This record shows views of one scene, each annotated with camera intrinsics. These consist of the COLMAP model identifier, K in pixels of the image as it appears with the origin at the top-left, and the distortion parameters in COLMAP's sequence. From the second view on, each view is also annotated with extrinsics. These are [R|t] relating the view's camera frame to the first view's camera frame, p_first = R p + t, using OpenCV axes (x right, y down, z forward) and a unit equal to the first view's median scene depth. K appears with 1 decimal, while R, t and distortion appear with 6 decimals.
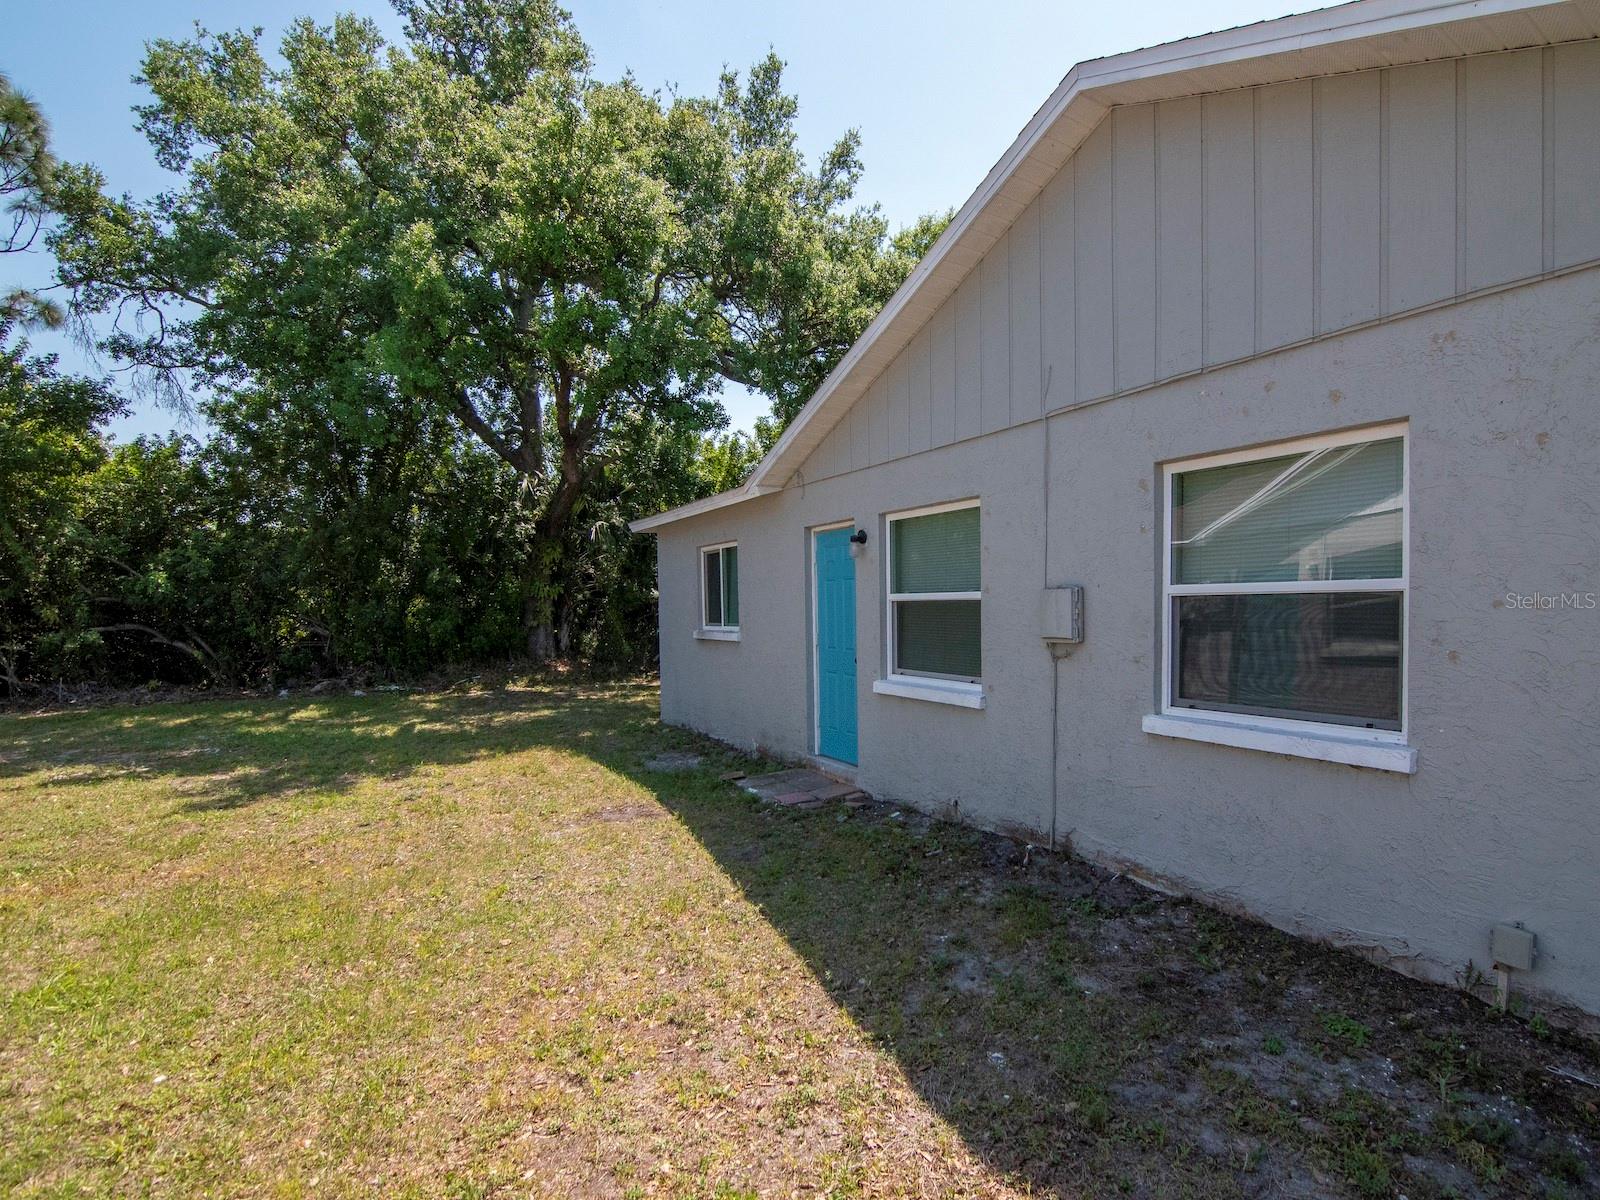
lens RADIAL K [[557.5, 0, 800.0], [0, 557.5, 600.0], [0, 0, 1]] dist [0.001312, -0.003204]
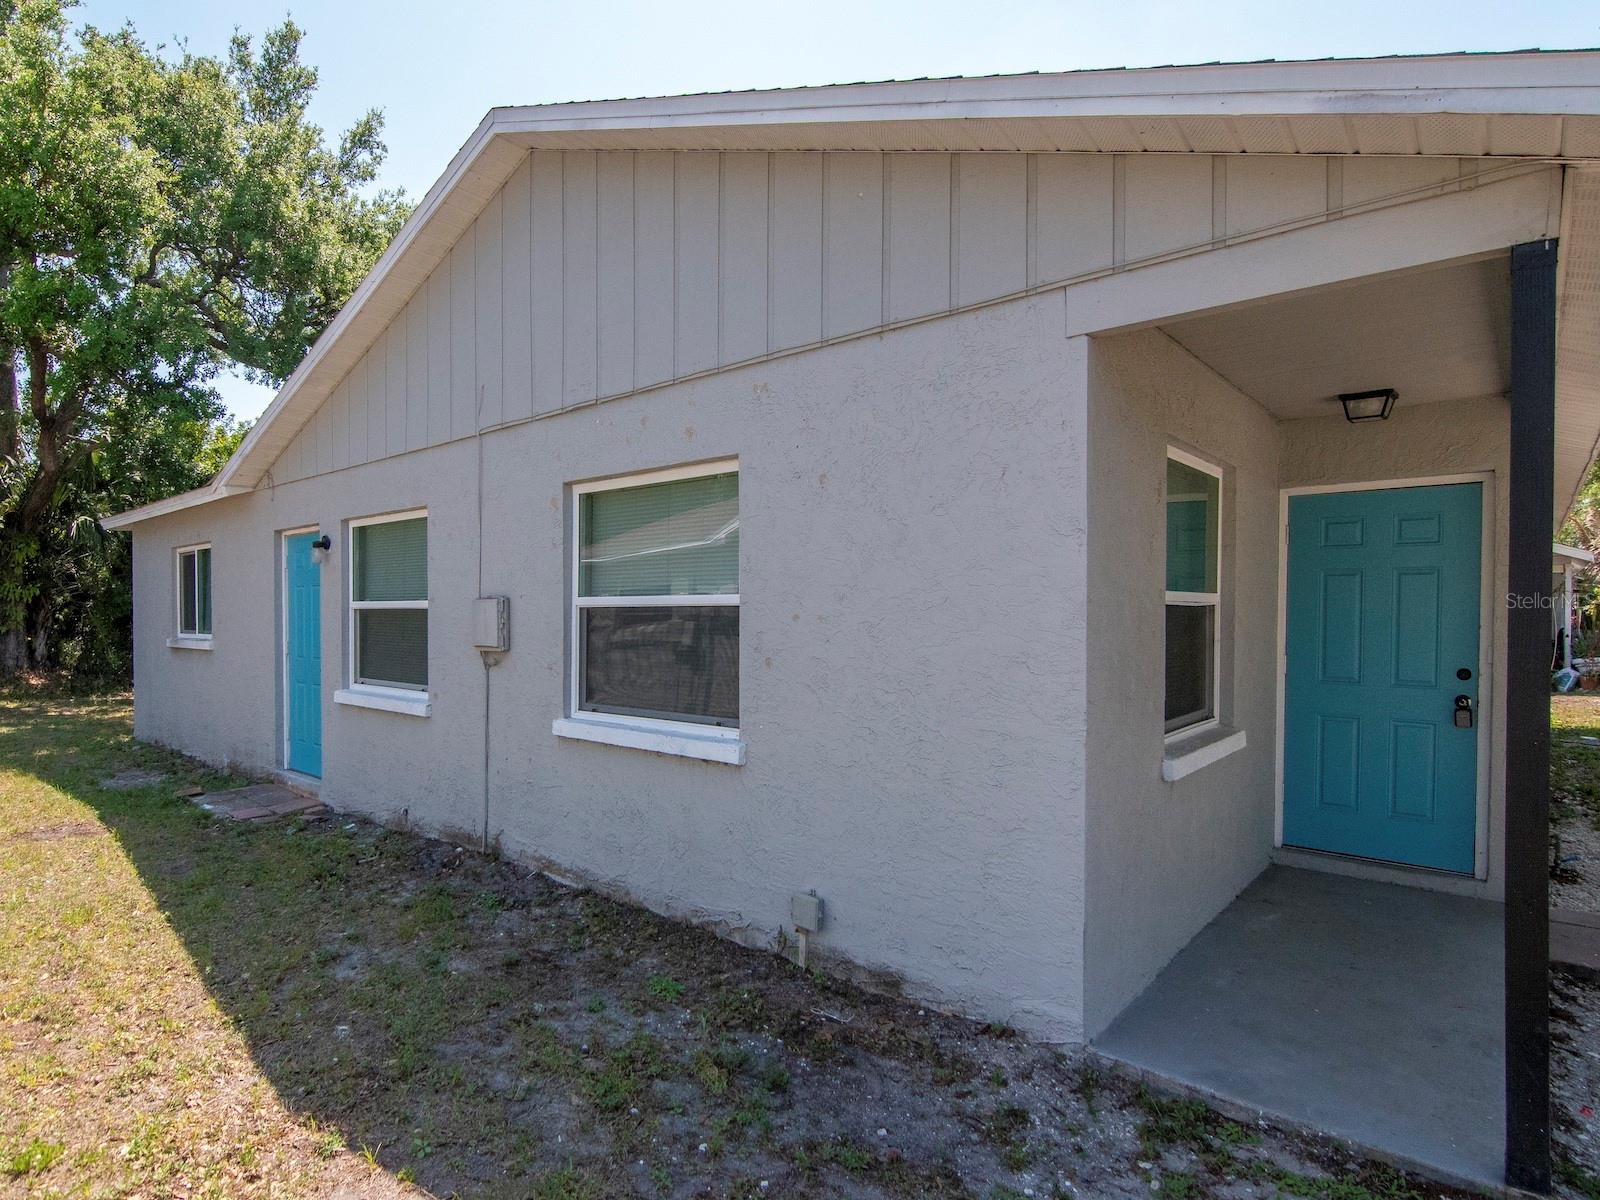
lens RADIAL K [[796.0, 0, 803.9], [0, 796.0, 597.1], [0, 0, 1]] dist [-0.000383, -0.007912]
pose [[0.991497, 0.013879, 0.129389, 0.813404], [-0.012306, 0.999841, -0.012943, -0.011129], [-0.129548, 0.011240, 0.991509, -0.520504]]
